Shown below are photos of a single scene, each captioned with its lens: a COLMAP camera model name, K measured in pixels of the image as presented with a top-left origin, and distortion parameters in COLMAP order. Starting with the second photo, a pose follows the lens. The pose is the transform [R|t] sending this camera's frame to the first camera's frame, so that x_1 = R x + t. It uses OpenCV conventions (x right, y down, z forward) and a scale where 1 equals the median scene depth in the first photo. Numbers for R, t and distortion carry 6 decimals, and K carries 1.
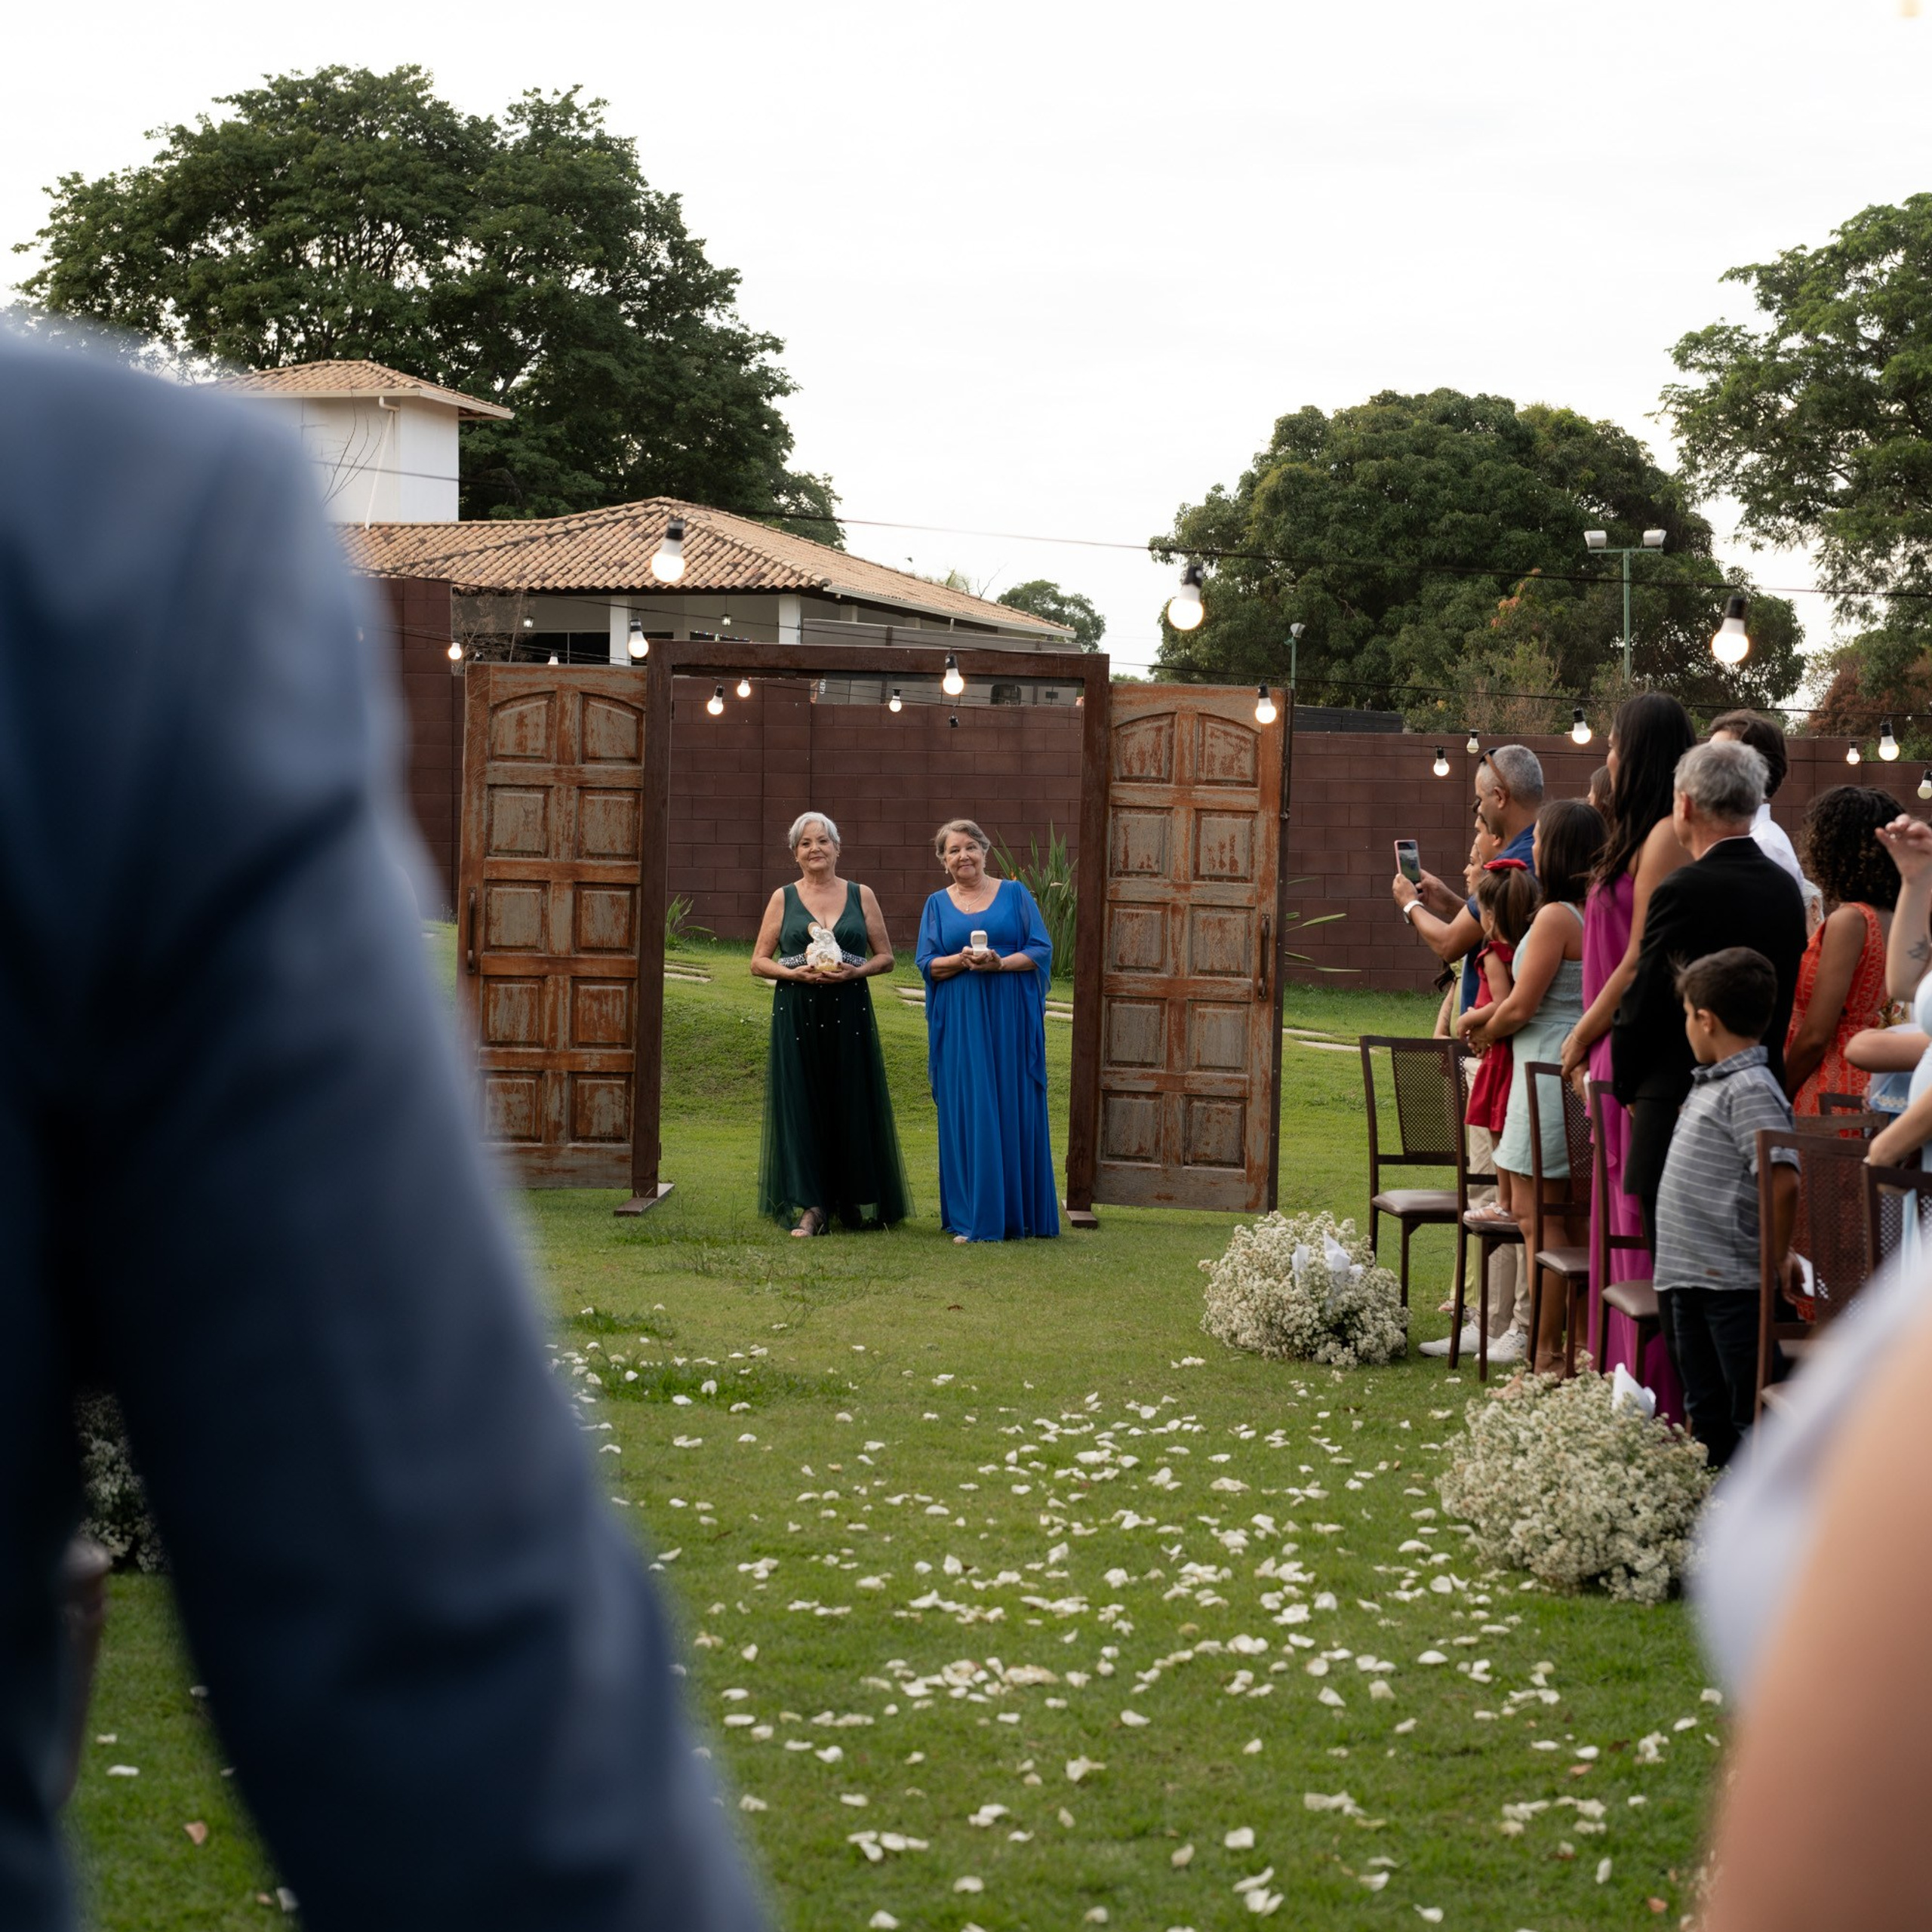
lens RADIAL K [[4387.7, 0, 966.0], [0, 4387.7, 966.0], [0, 0, 1]] dist [0.352807, -3.865334]
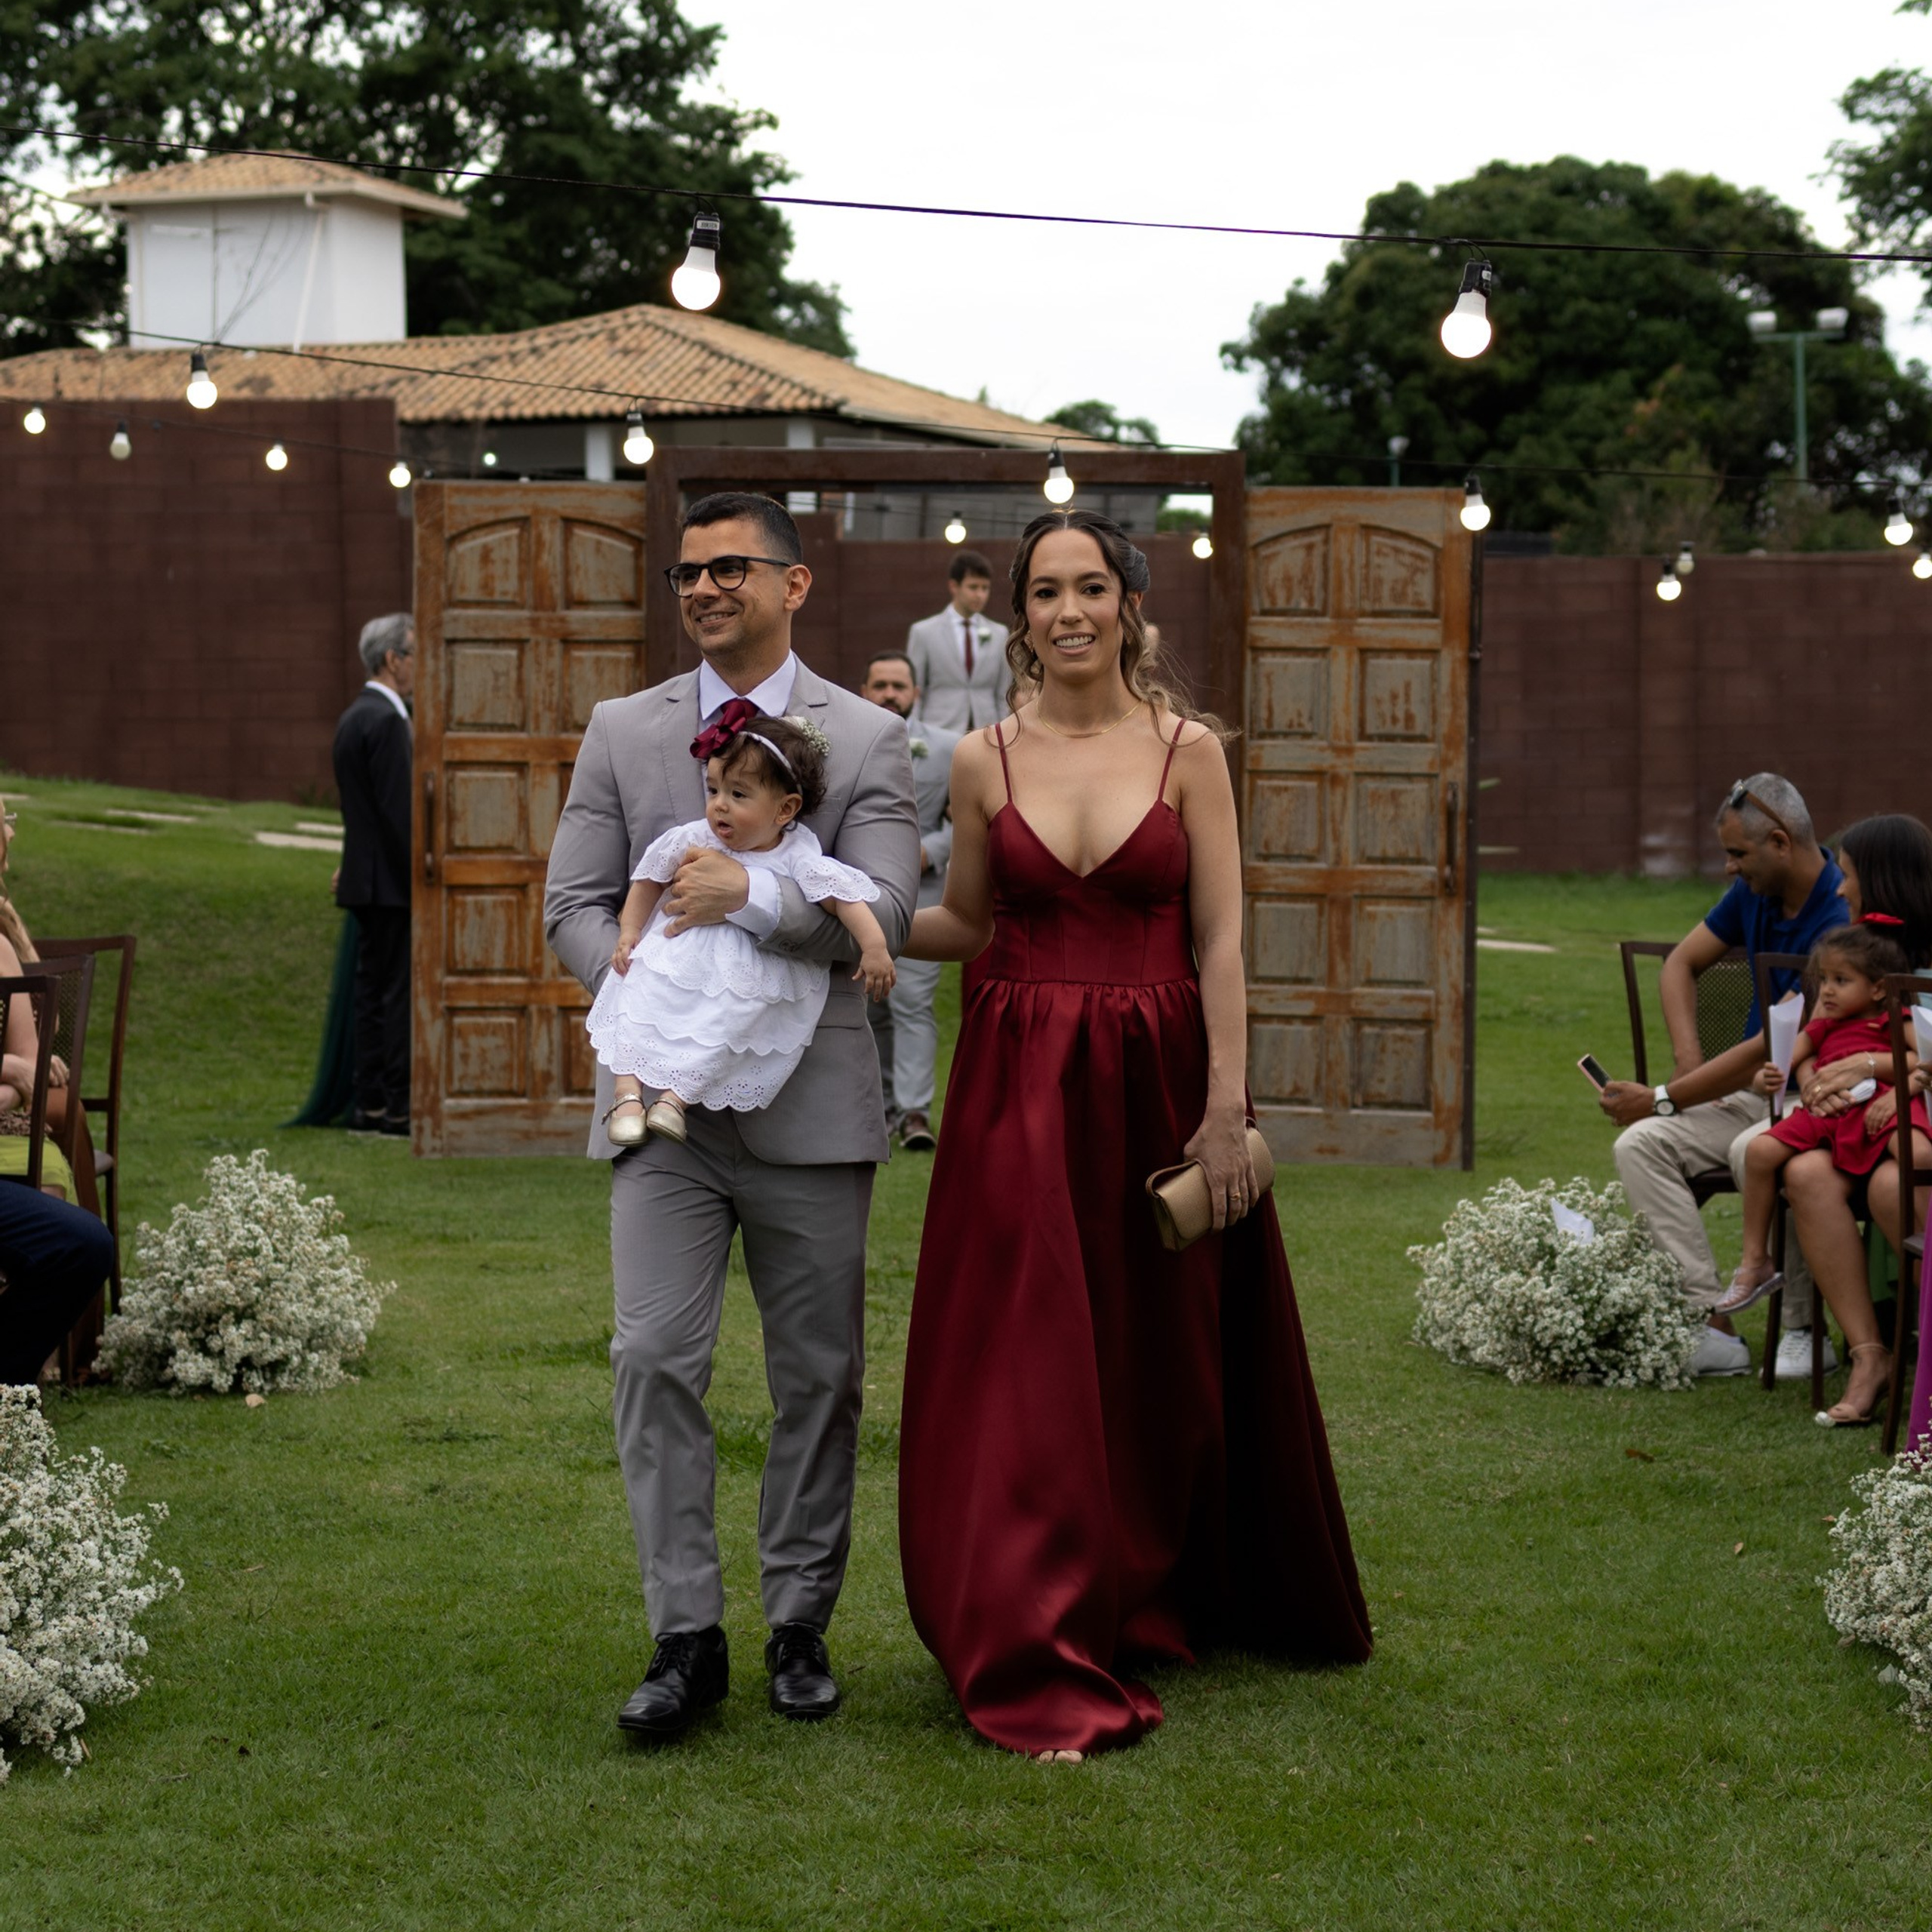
lens RADIAL K [[4911.7, 0, 966.0], [0, 4911.7, 966.0], [0, 0, 1]] dist [0.242669, -0.224717]
pose [[0.999709, -0.023589, -0.005135, -0.013692], [0.023703, 0.999449, 0.023244, -0.001724], [0.004584, -0.023359, 0.999717, 0.130266]]
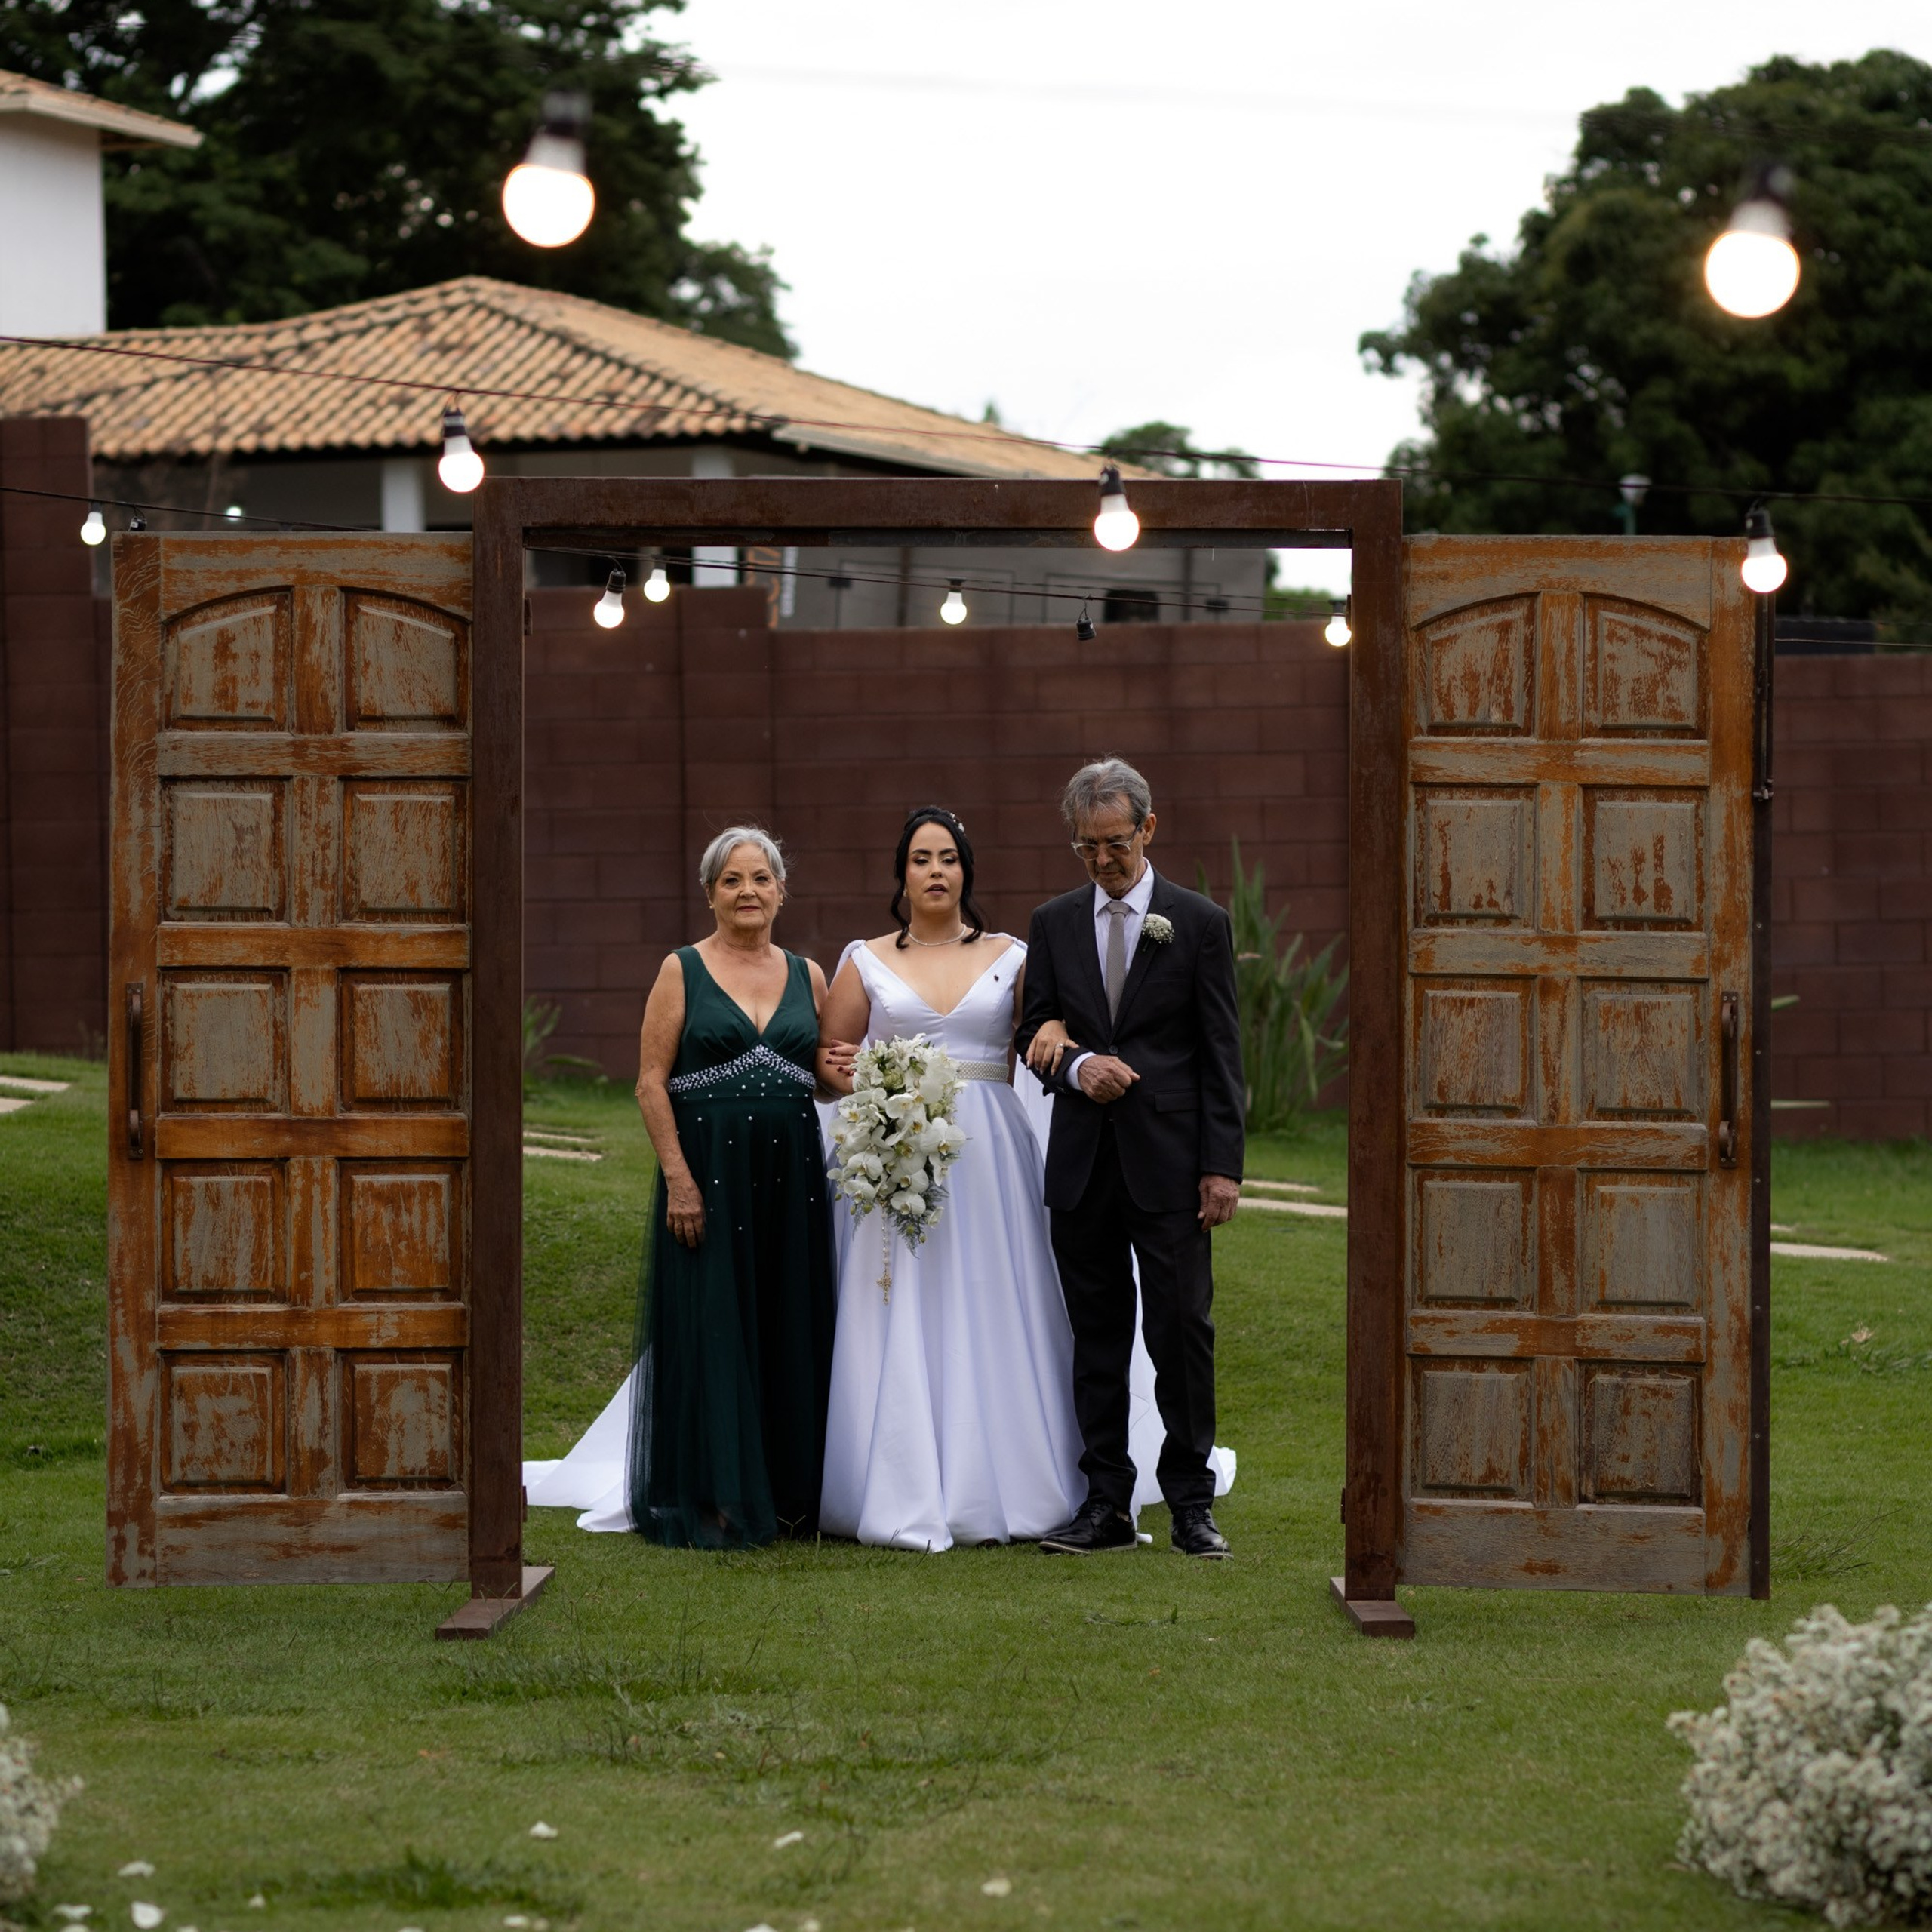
lens RADIAL K [[7597.6, 0, 1021.7], [0, 7597.6, 963.6], [0, 0, 1]] dist [0.068693, -1.440386]
pose [[0.999594, -0.028375, 0.002636, -0.013956], [0.028424, 0.999381, -0.020711, 0.000454], [-0.002047, 0.020777, 0.999782, 0.139519]]
